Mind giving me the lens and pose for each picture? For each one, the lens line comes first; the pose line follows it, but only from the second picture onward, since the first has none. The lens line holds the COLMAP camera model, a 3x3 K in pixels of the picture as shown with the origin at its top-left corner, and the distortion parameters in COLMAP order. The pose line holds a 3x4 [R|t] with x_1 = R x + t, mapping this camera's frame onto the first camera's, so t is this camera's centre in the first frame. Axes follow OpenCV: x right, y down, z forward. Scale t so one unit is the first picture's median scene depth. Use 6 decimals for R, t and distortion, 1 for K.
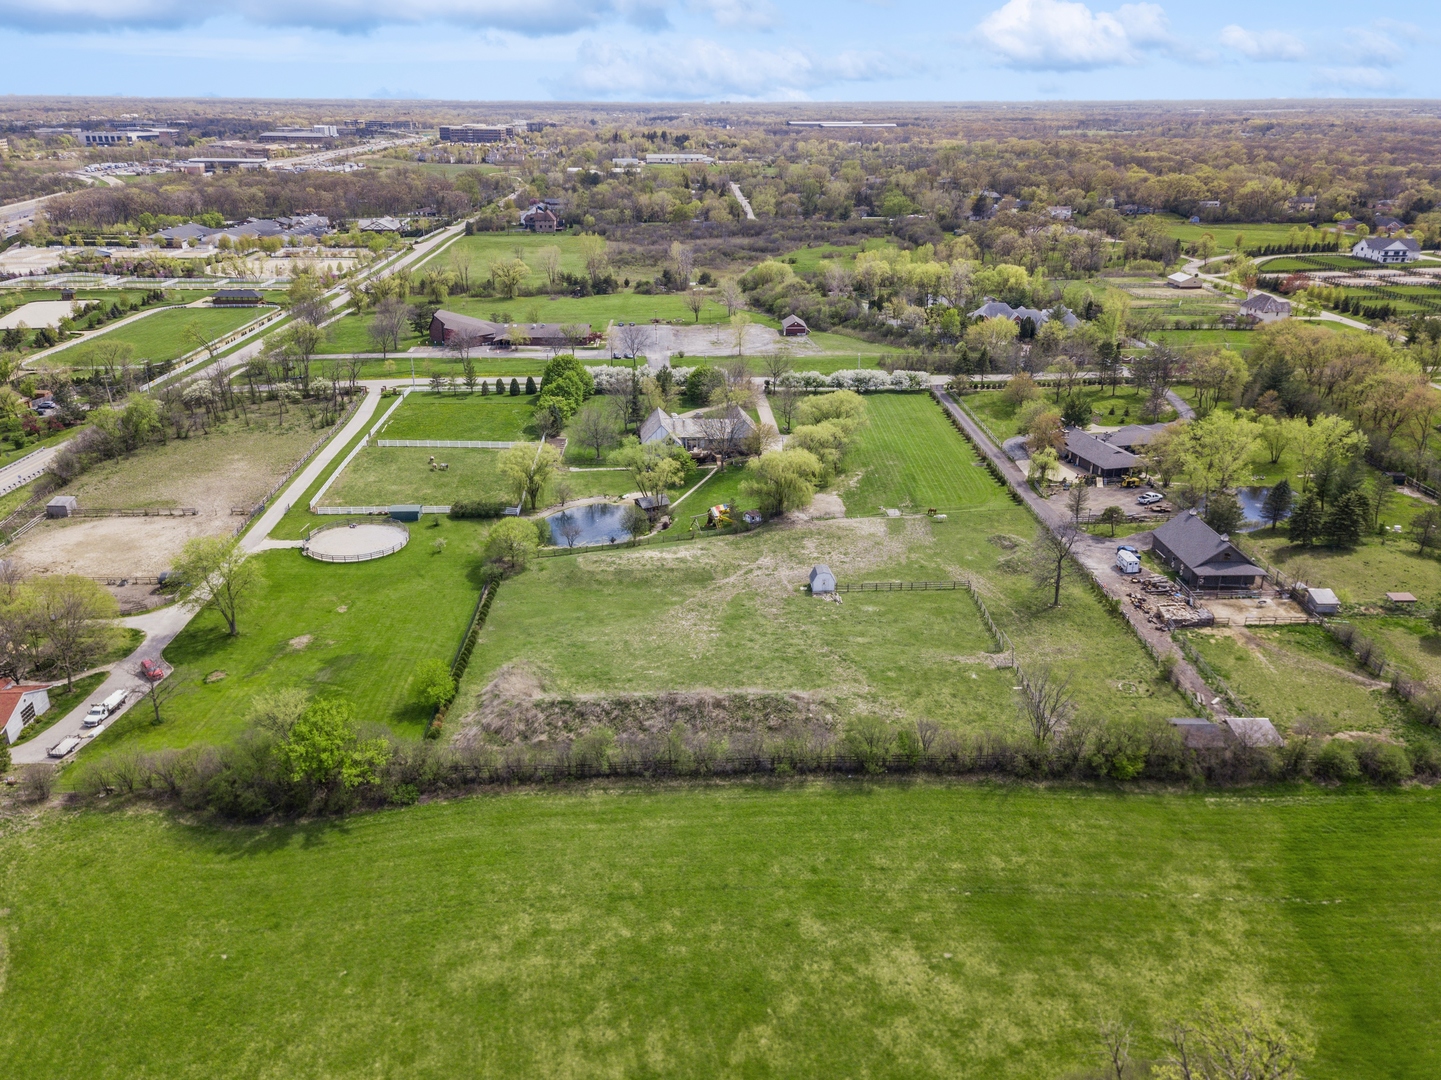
lens RADIAL K [[1108.0, 0, 720.5], [0, 1108.0, 540.0], [0, 0, 1]] dist [0.022393, 0.002015]
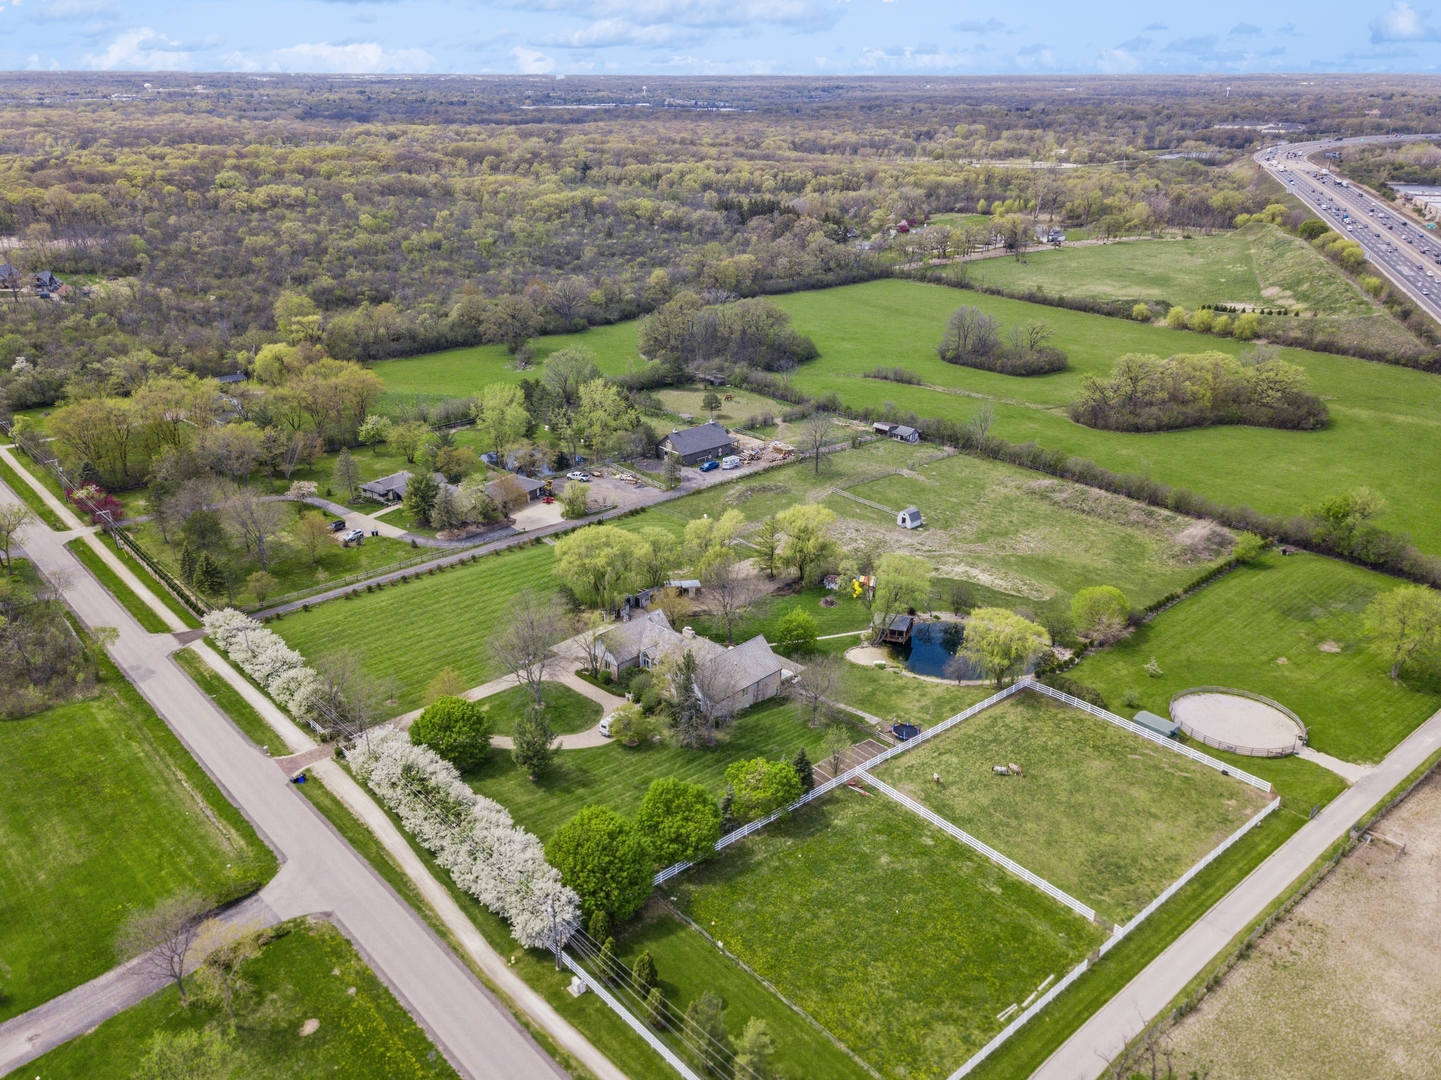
lens RADIAL K [[1119.5, 0, 720.5], [0, 1119.5, 540.0], [0, 0, 1]] dist [0.011426, 0.018474]
pose [[-0.640025, -0.289107, 0.711889, -0.603194], [0.280189, 0.774894, 0.566598, -0.638633], [-0.715446, 0.562100, -0.414947, 1.464422]]
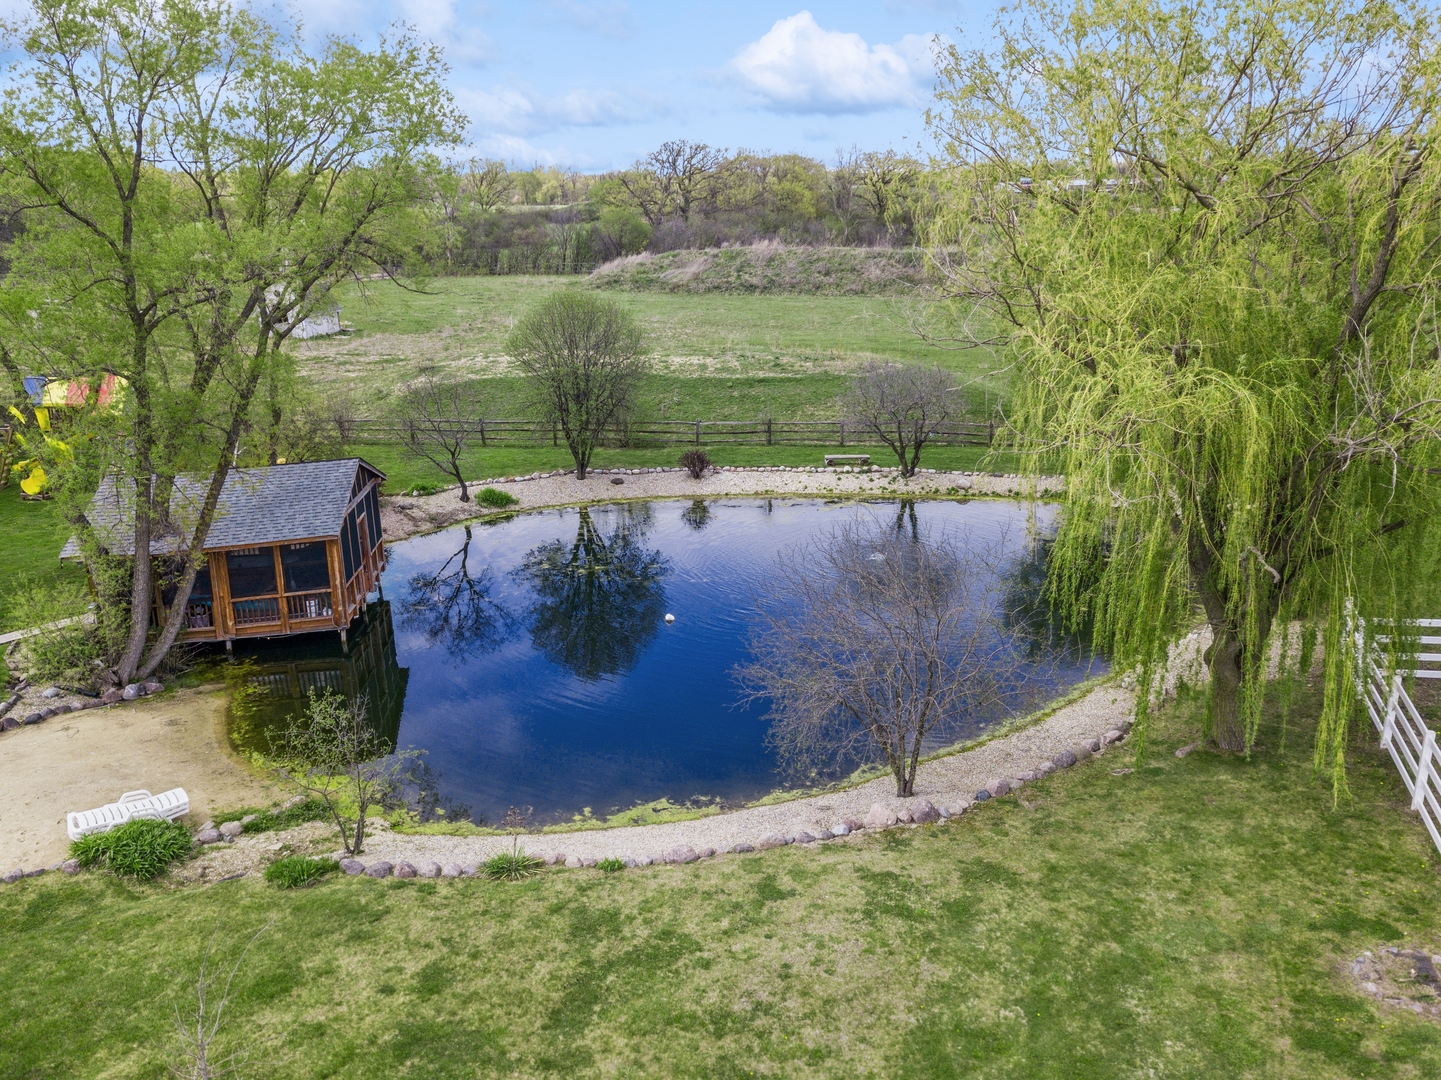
lens RADIAL K [[1119.5, 0, 720.5], [0, 1119.5, 540.0], [0, 0, 1]] dist [0.011426, 0.018474]
pose [[-0.939432, -0.083867, 0.332315, -0.169735], [0.144499, 0.782292, 0.605920, -0.110241], [-0.310784, 0.617240, -0.722792, 1.110914]]
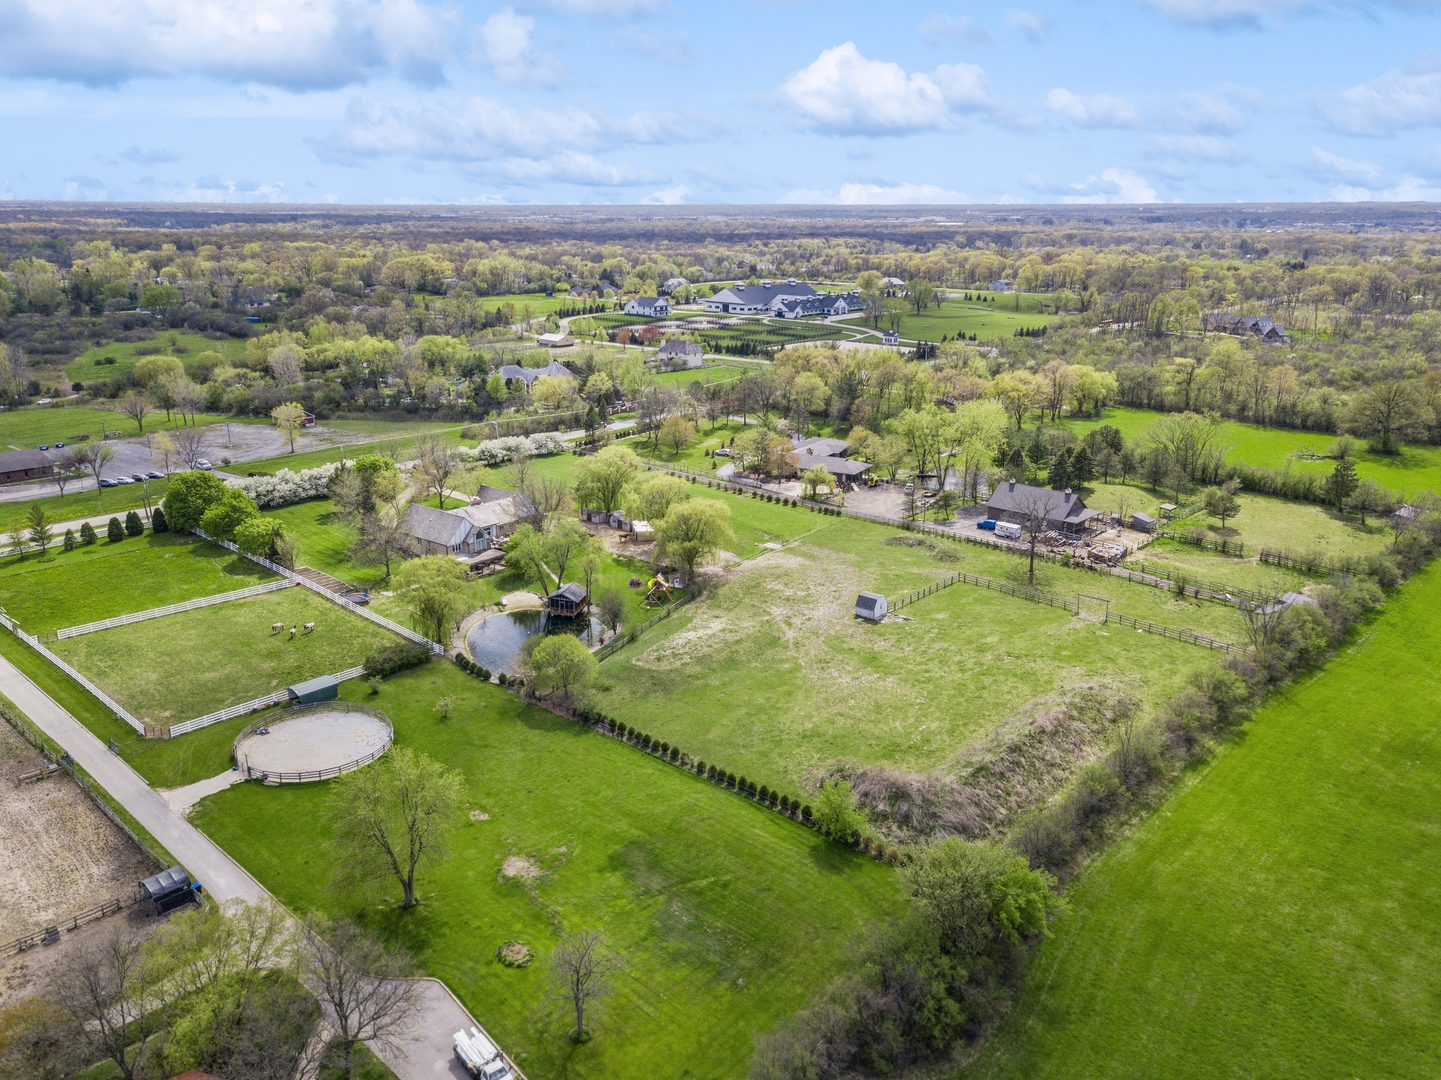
lens RADIAL K [[1108.0, 0, 720.5], [0, 1108.0, 540.0], [0, 0, 1]] dist [0.022393, 0.002015]
pose [[0.698658, -0.205325, 0.685361, -0.566040], [0.259074, 0.965530, 0.025159, -0.068198], [-0.666902, 0.159982, 0.727769, 0.313572]]
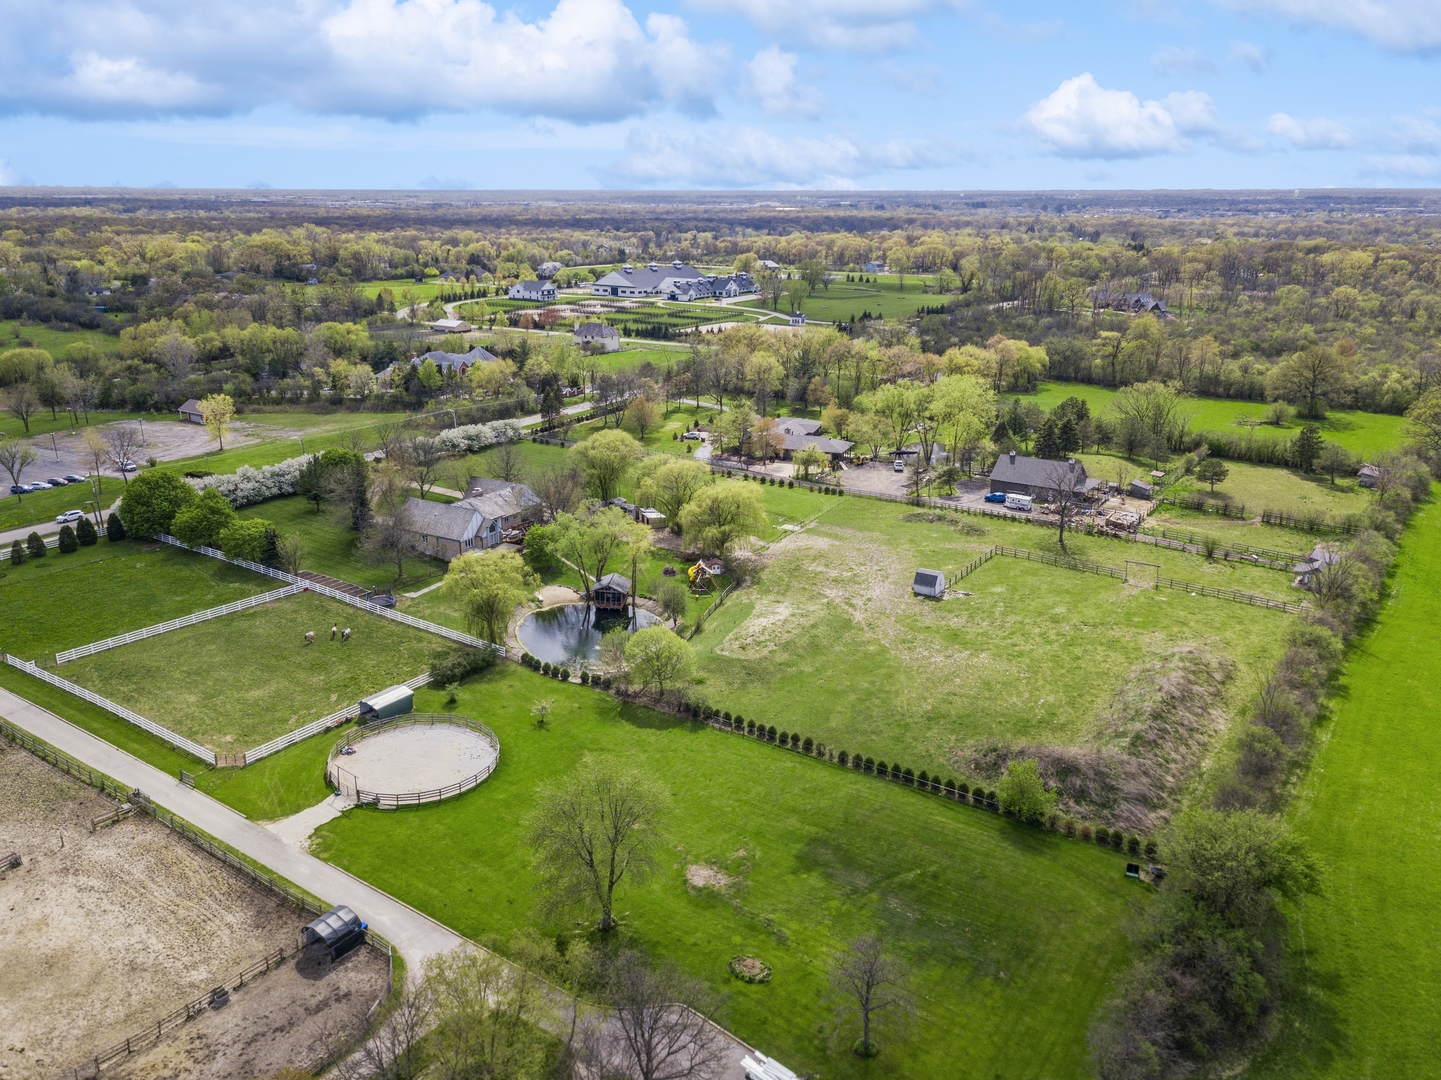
lens RADIAL K [[1119.5, 0, 720.5], [0, 1119.5, 540.0], [0, 0, 1]] dist [0.011426, 0.018474]
pose [[0.586633, -0.239073, 0.773761, -0.646746], [0.292491, 0.953489, 0.072851, -0.105119], [-0.755190, 0.183581, 0.629275, 0.444386]]
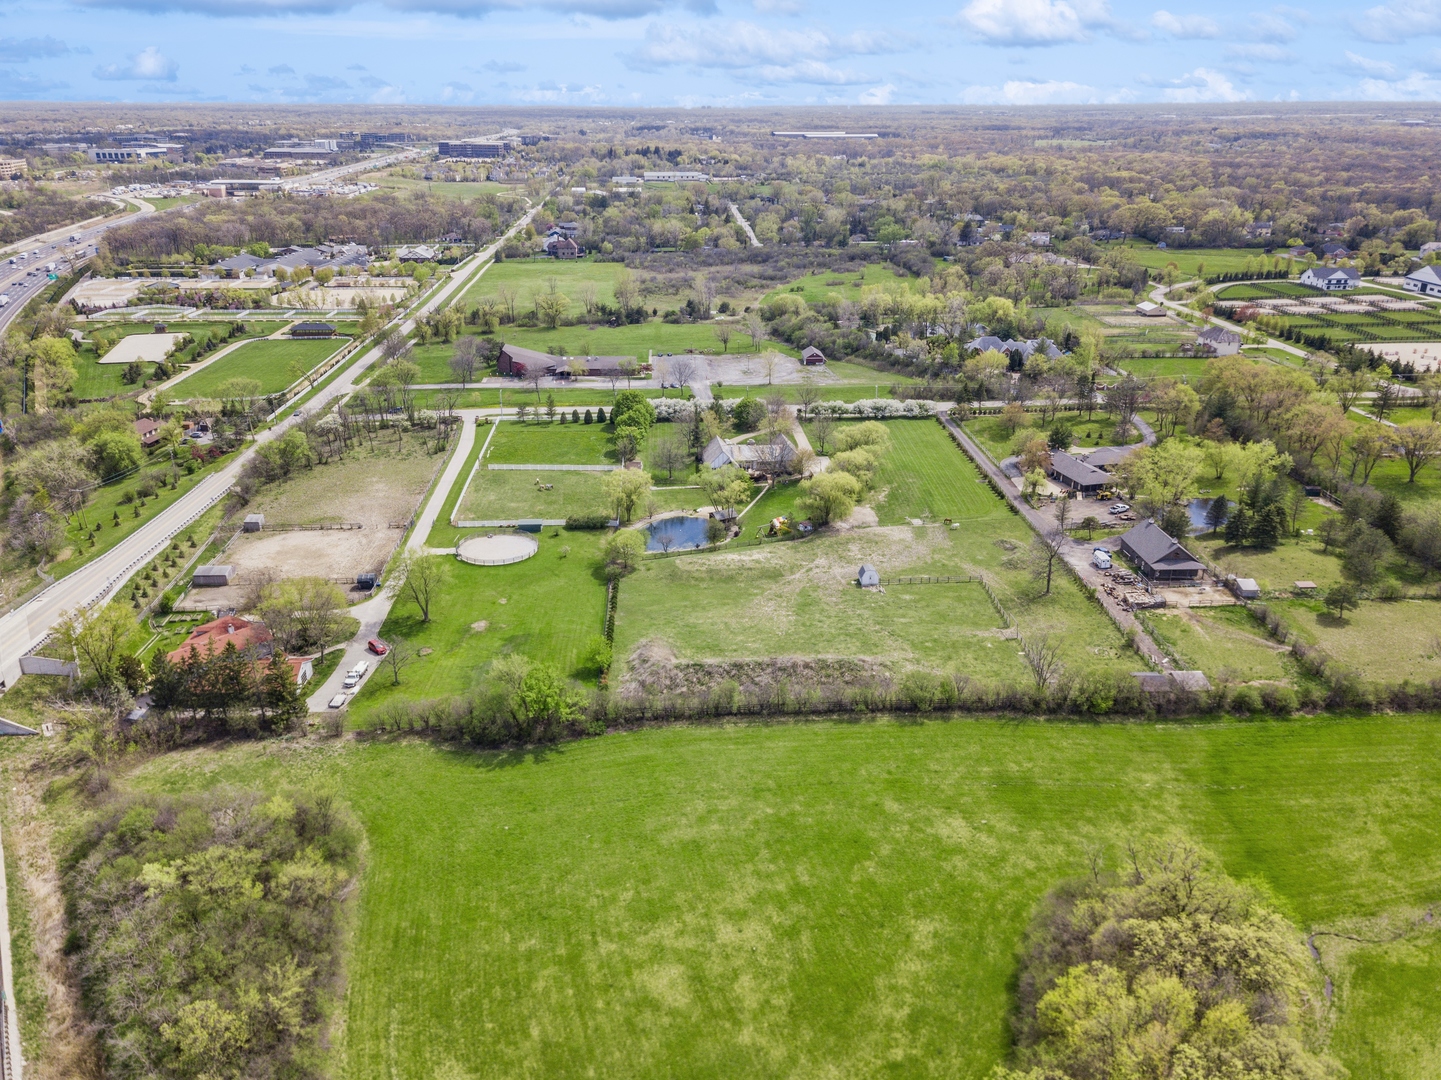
lens RADIAL K [[1094.5, 0, 720.5], [0, 1094.5, 540.0], [0, 0, 1]] dist [0.022015, 0.001845]
pose [[0.999857, -0.008387, 0.014687, -0.086640], [0.008368, 0.999964, 0.001320, -0.007824], [-0.014698, -0.001197, 0.999891, -0.244766]]
